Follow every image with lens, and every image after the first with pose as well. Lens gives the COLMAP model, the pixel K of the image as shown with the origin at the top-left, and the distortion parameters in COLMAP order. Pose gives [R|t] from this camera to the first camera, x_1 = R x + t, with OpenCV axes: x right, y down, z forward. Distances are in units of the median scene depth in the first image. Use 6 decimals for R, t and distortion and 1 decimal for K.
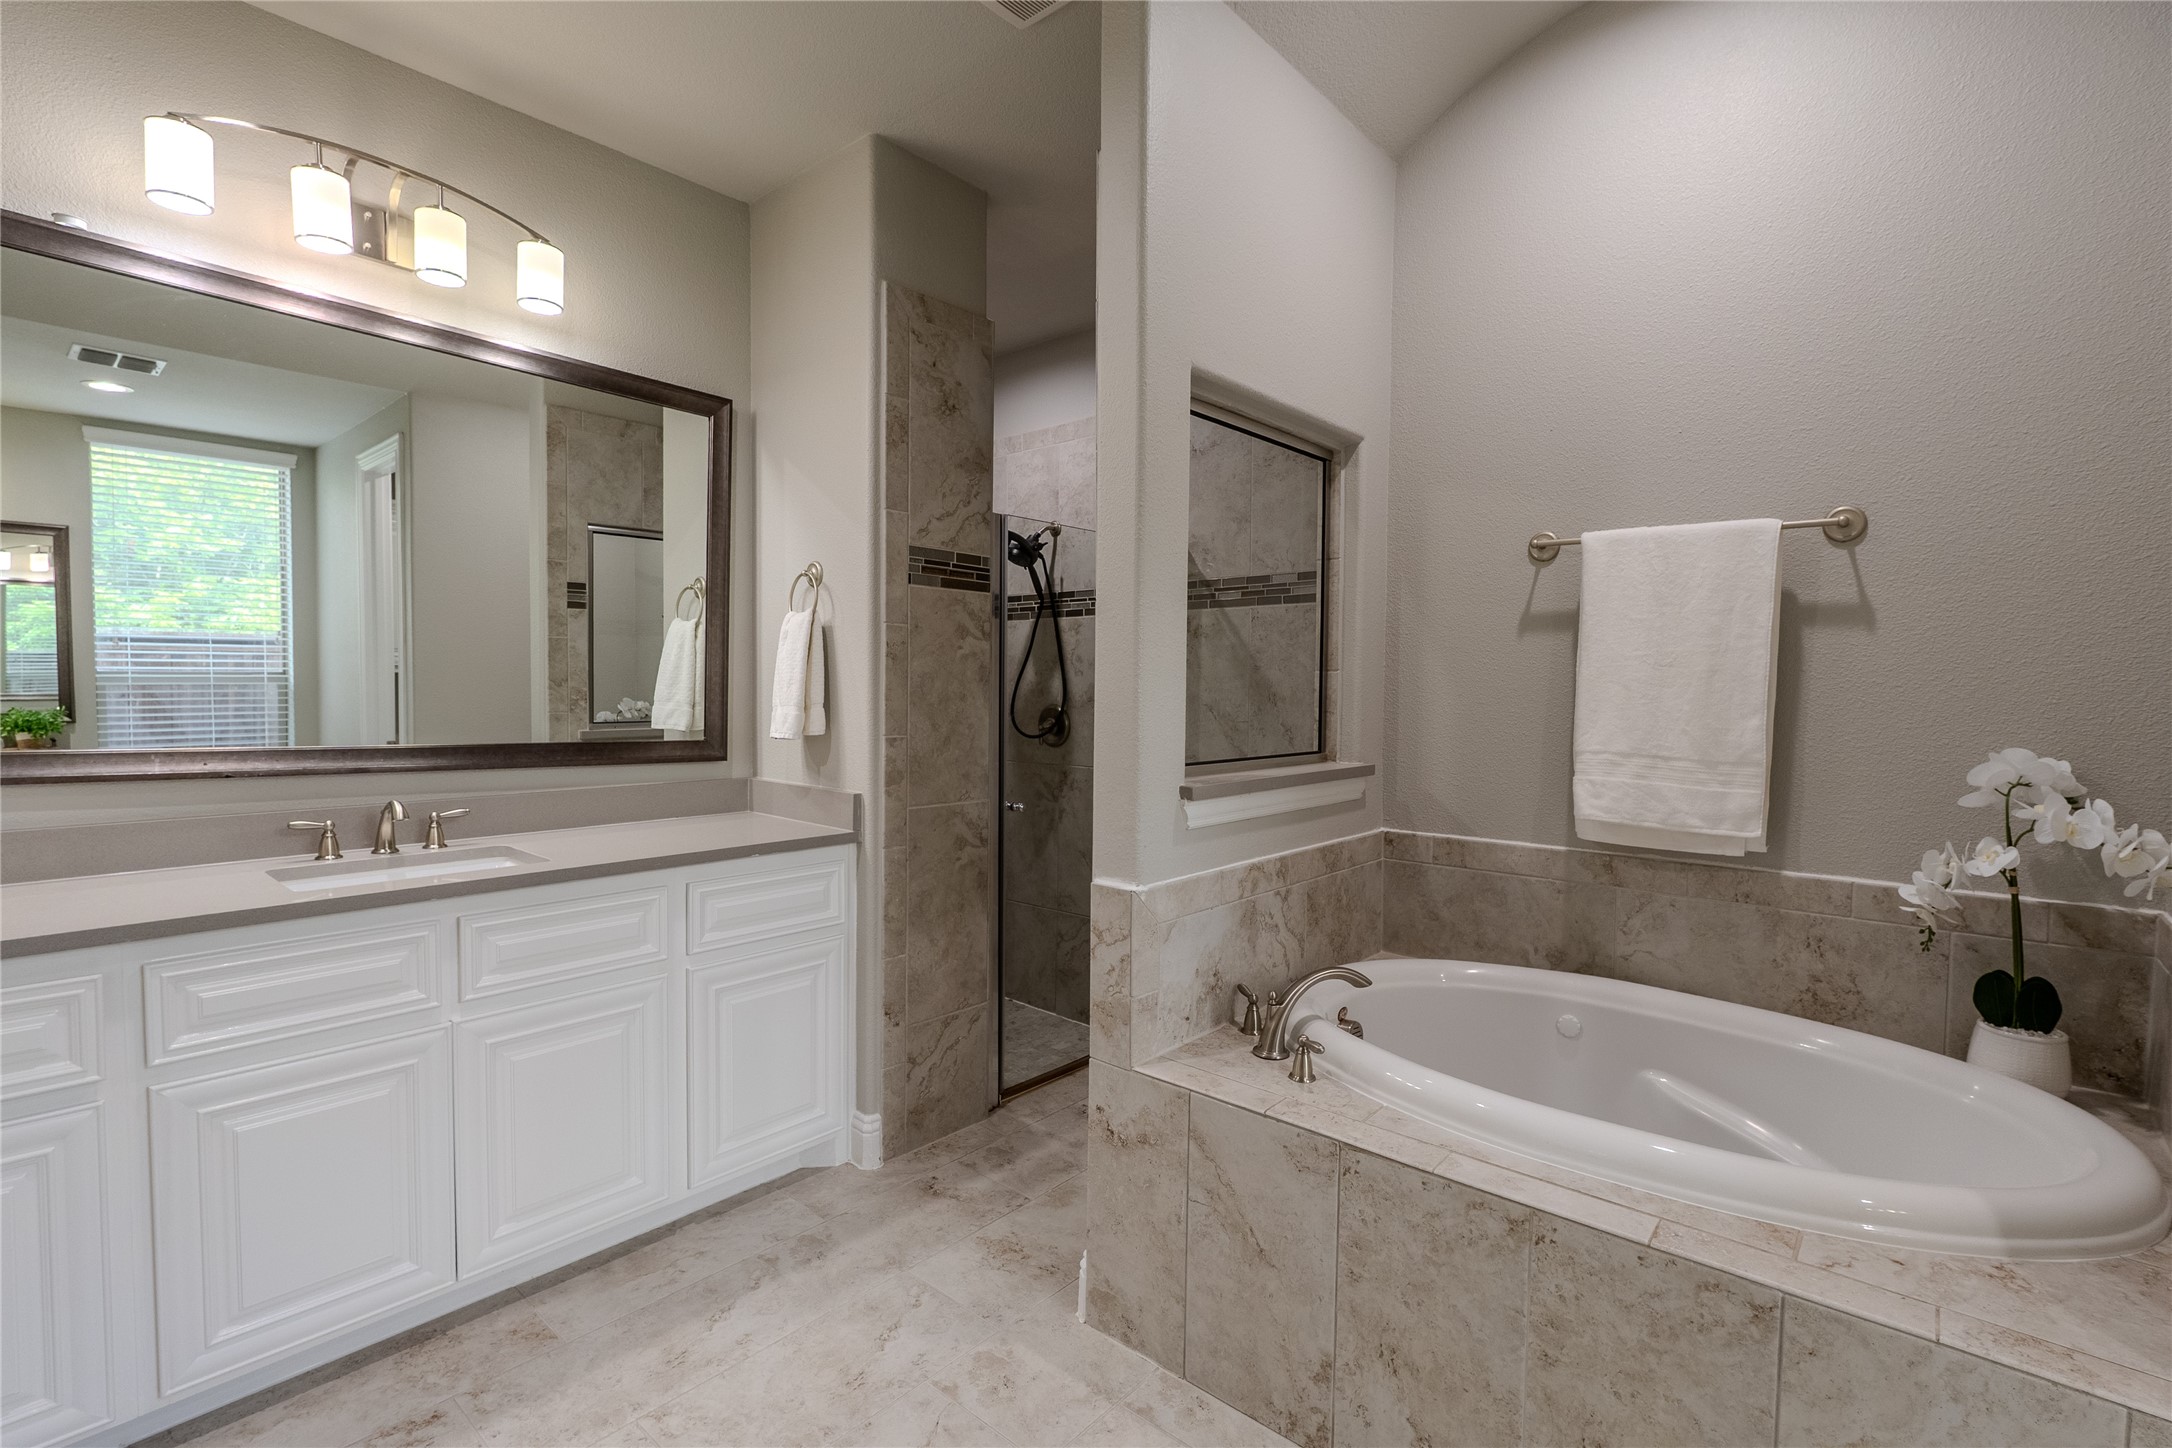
lens RADIAL K [[984.7, 0, 1084.6], [0, 984.7, 726.3], [0, 0, 1]] dist [-0.009686, 0.001005]
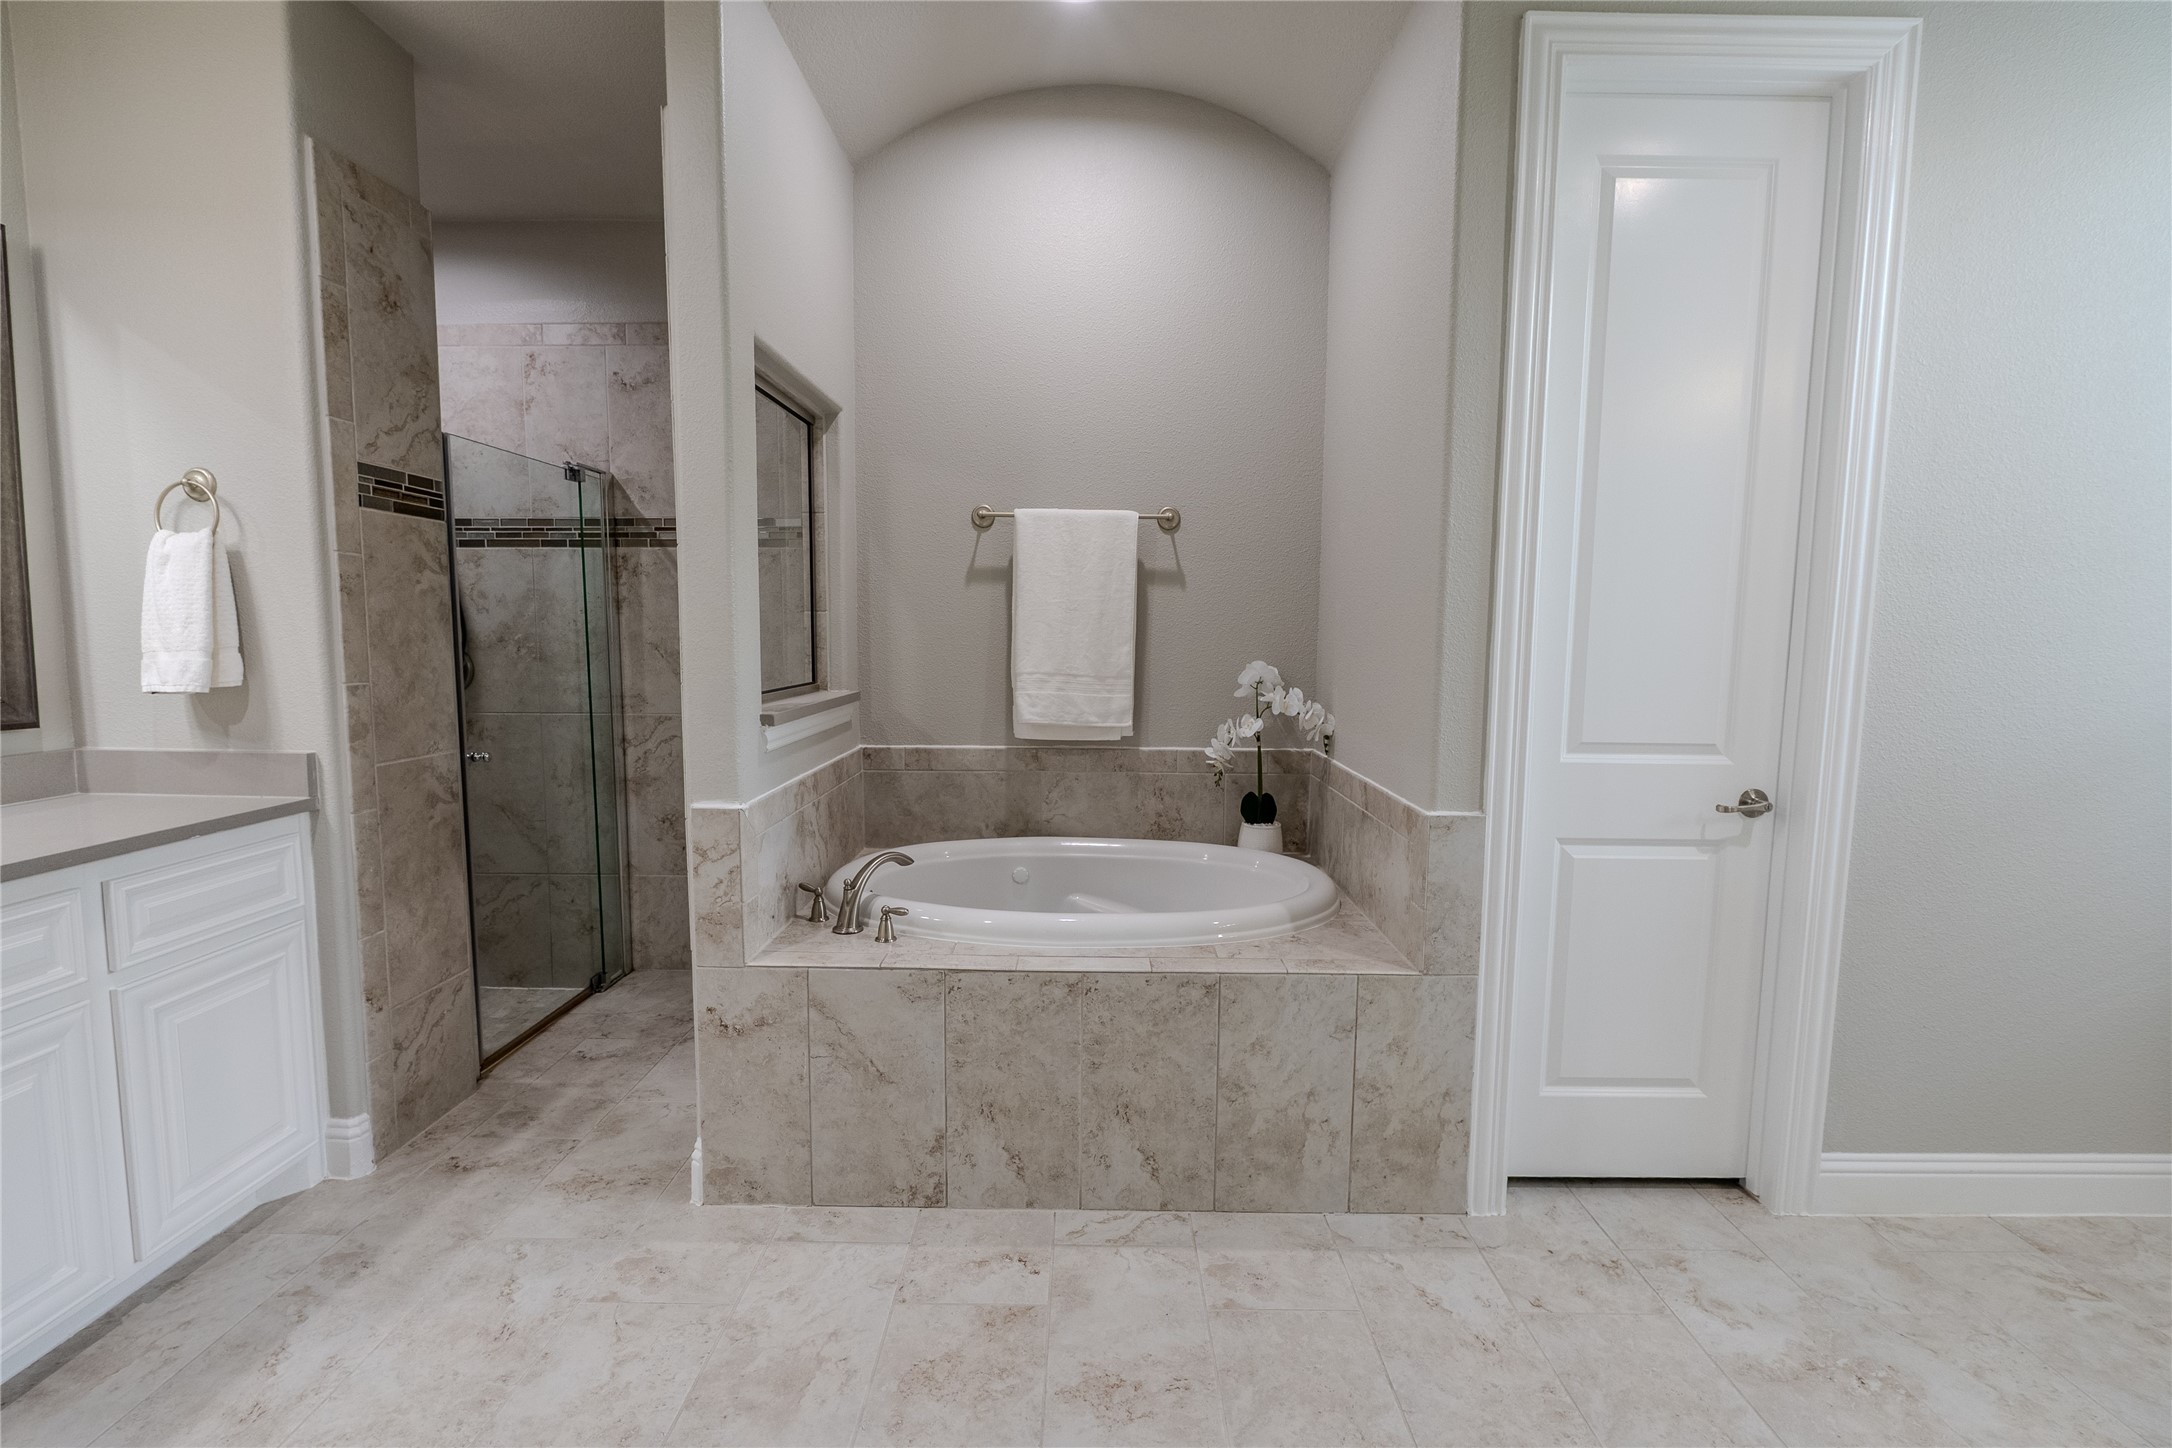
lens RADIAL K [[984.7, 0, 1084.6], [0, 984.7, 726.3], [0, 0, 1]] dist [-0.009686, 0.001005]
pose [[0.756199, -0.068101, 0.650788, -0.305019], [0.026743, 0.996955, 0.073250, 0.001587], [-0.653795, -0.037988, 0.755718, -0.081014]]
